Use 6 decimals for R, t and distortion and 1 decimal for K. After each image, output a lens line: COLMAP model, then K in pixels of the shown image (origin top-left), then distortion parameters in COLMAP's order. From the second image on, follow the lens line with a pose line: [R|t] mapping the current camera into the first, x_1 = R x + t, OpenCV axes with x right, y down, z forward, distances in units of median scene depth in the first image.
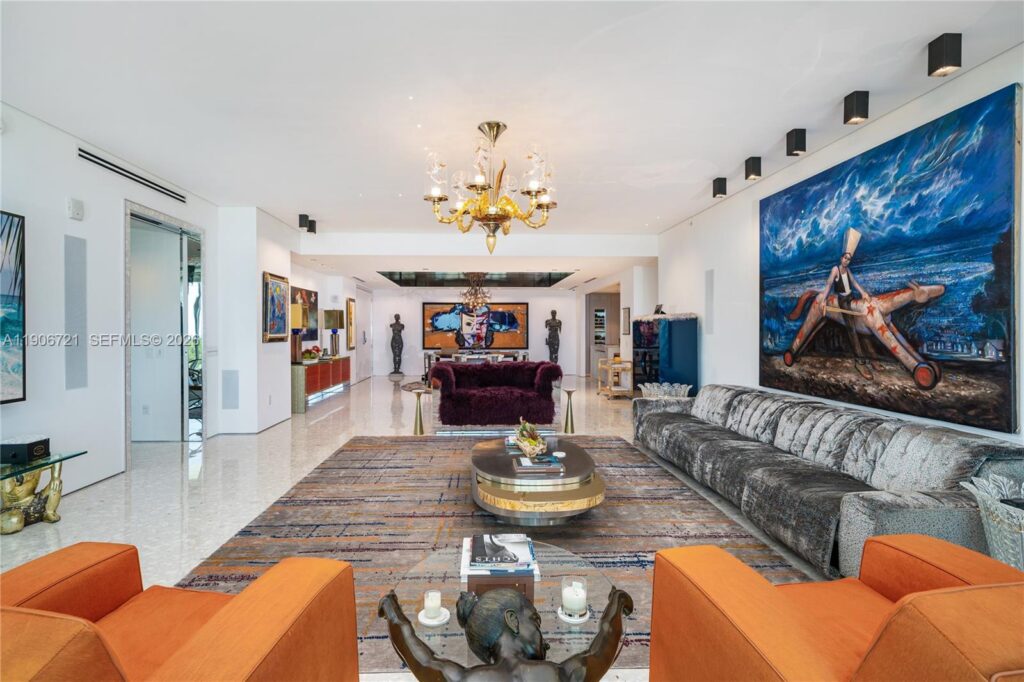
lens RADIAL K [[467.7, 0, 506.8], [0, 467.7, 334.6], [0, 0, 1]] dist [0.000493, 0.000072]
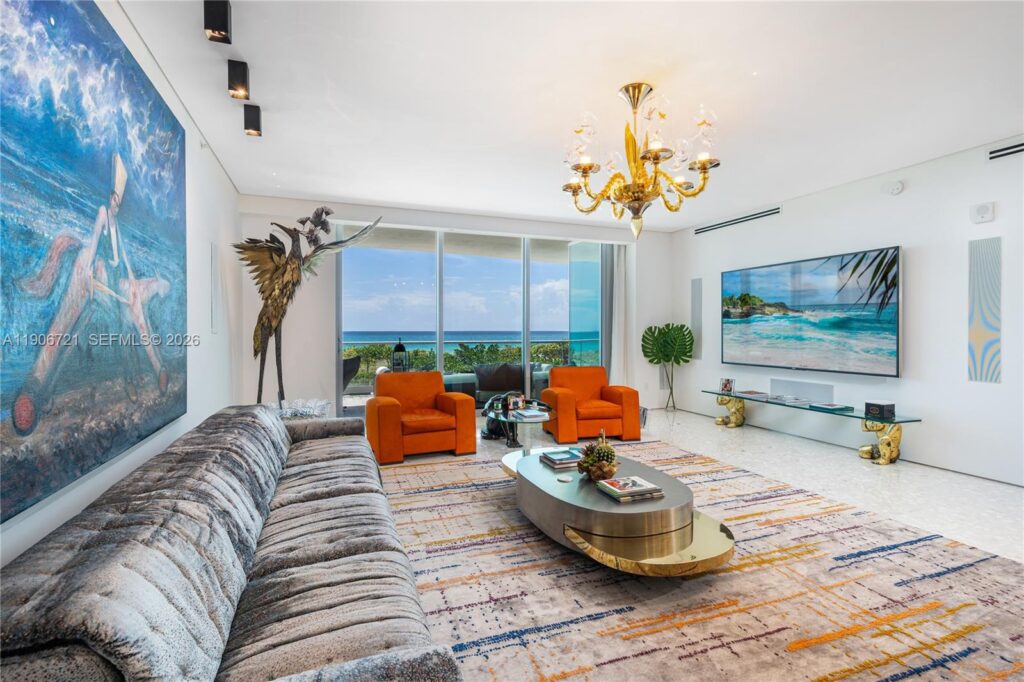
lens RADIAL K [[467.7, 0, 506.8], [0, 467.7, 334.6], [0, 0, 1]] dist [0.000493, 0.000072]
pose [[-0.947396, 0.006385, -0.320001, 0.452772], [0.002036, 0.999901, 0.013922, -0.008545], [0.320058, 0.012539, -0.947315, 1.677607]]
